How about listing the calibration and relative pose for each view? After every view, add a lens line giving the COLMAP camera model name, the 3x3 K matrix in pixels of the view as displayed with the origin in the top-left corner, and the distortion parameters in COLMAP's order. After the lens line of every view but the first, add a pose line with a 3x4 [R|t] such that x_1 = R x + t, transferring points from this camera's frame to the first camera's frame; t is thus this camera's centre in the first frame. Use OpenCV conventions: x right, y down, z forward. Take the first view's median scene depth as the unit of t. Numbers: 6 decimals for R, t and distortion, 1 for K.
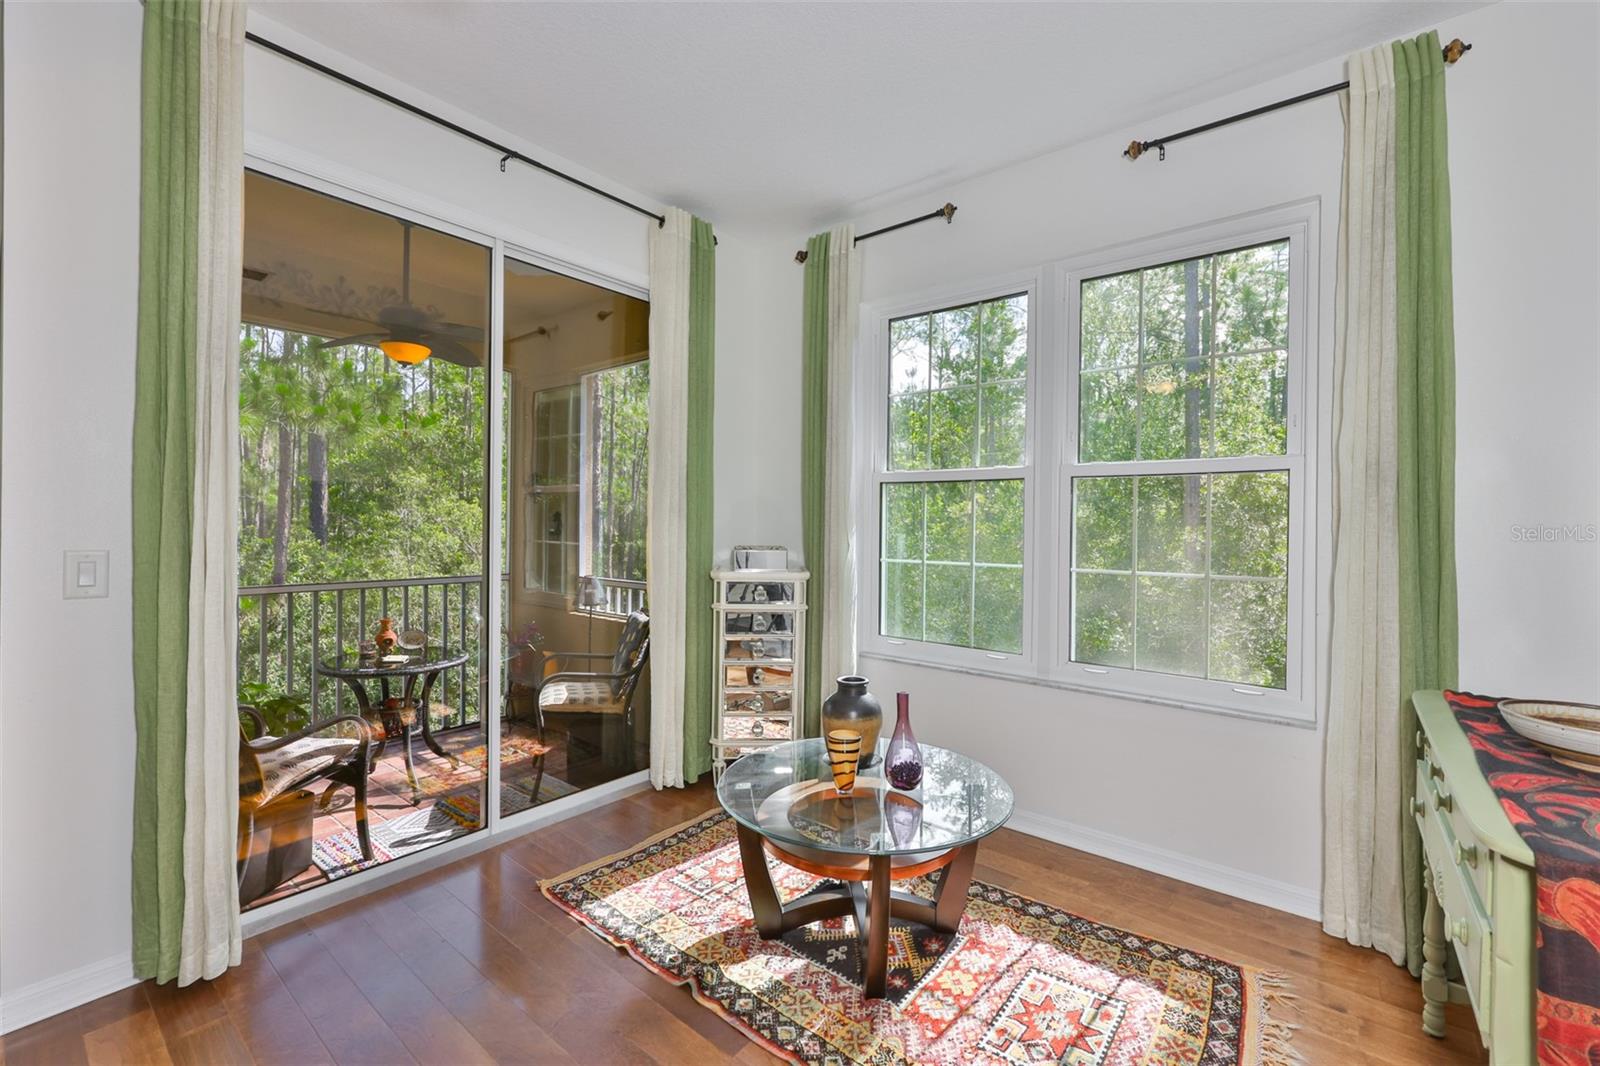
lens RADIAL K [[663.2, 0, 798.9], [0, 663.2, 530.7], [0, 0, 1]] dist [-0.000128, -0.000153]
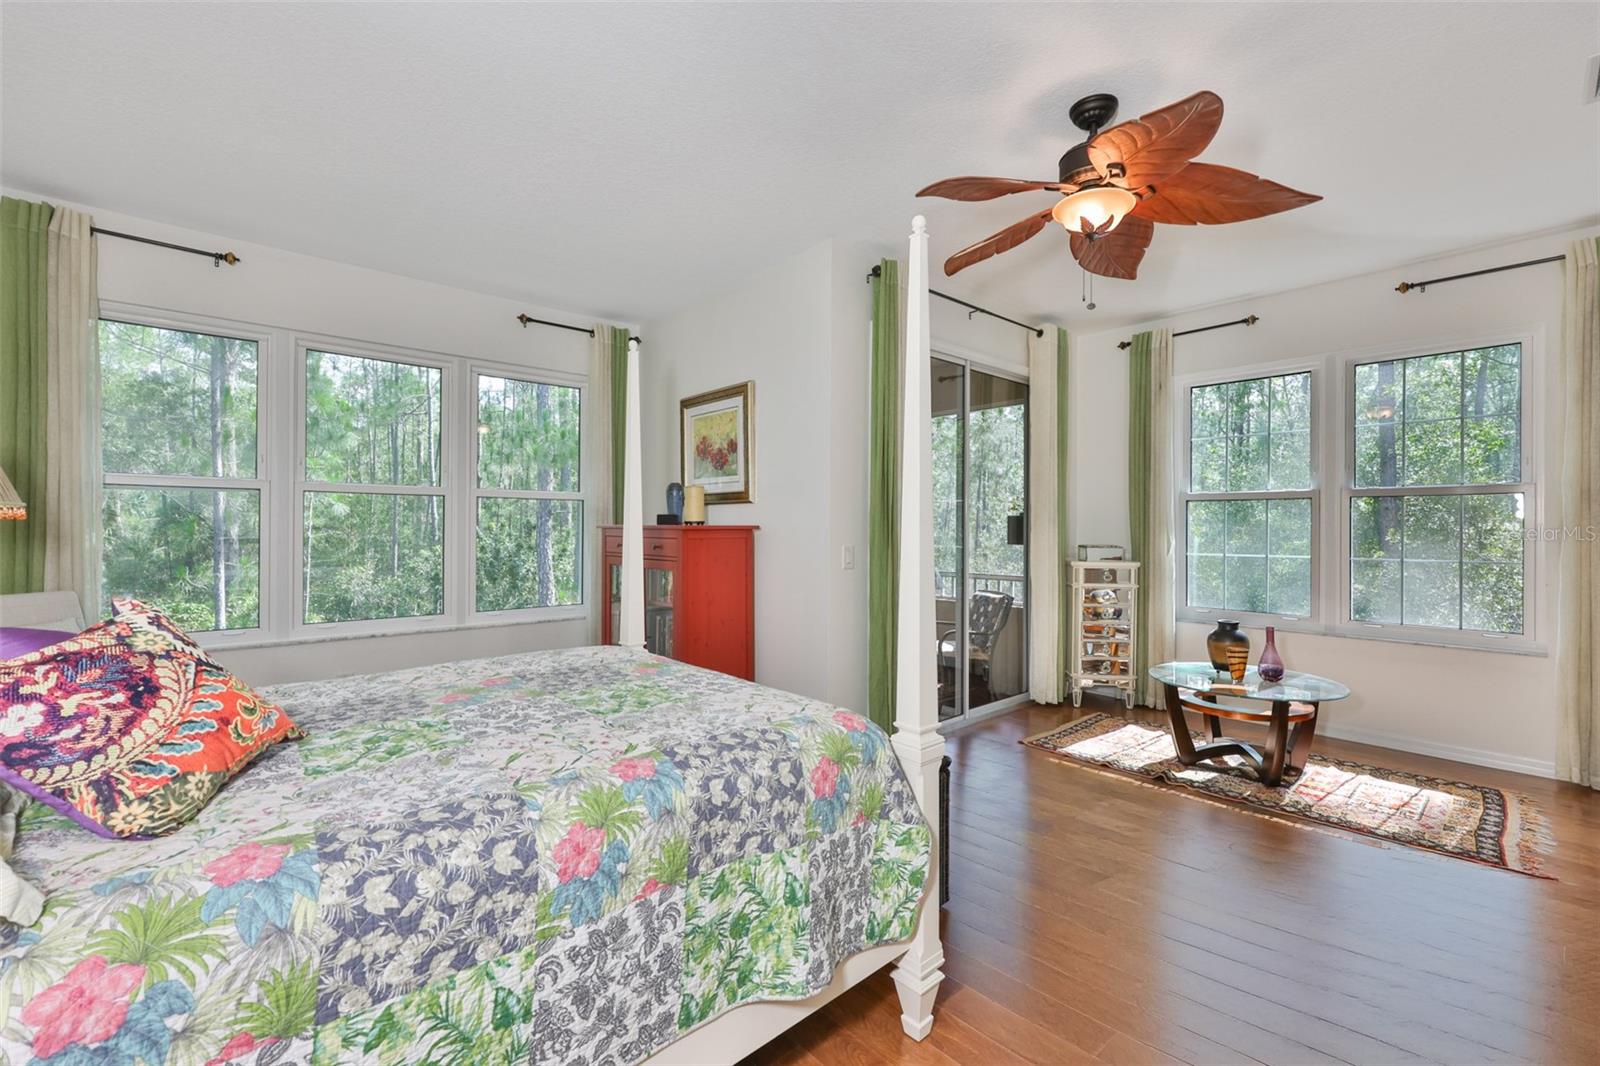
lens RADIAL K [[663.2, 0, 802.3], [0, 663.2, 530.8], [0, 0, 1]] dist [-0.000128, -0.000153]
pose [[0.987381, -0.007178, -0.158202, -0.765115], [0.005898, 0.999946, -0.008563, 0.001709], [0.158255, 0.007522, 0.987370, -0.896613]]
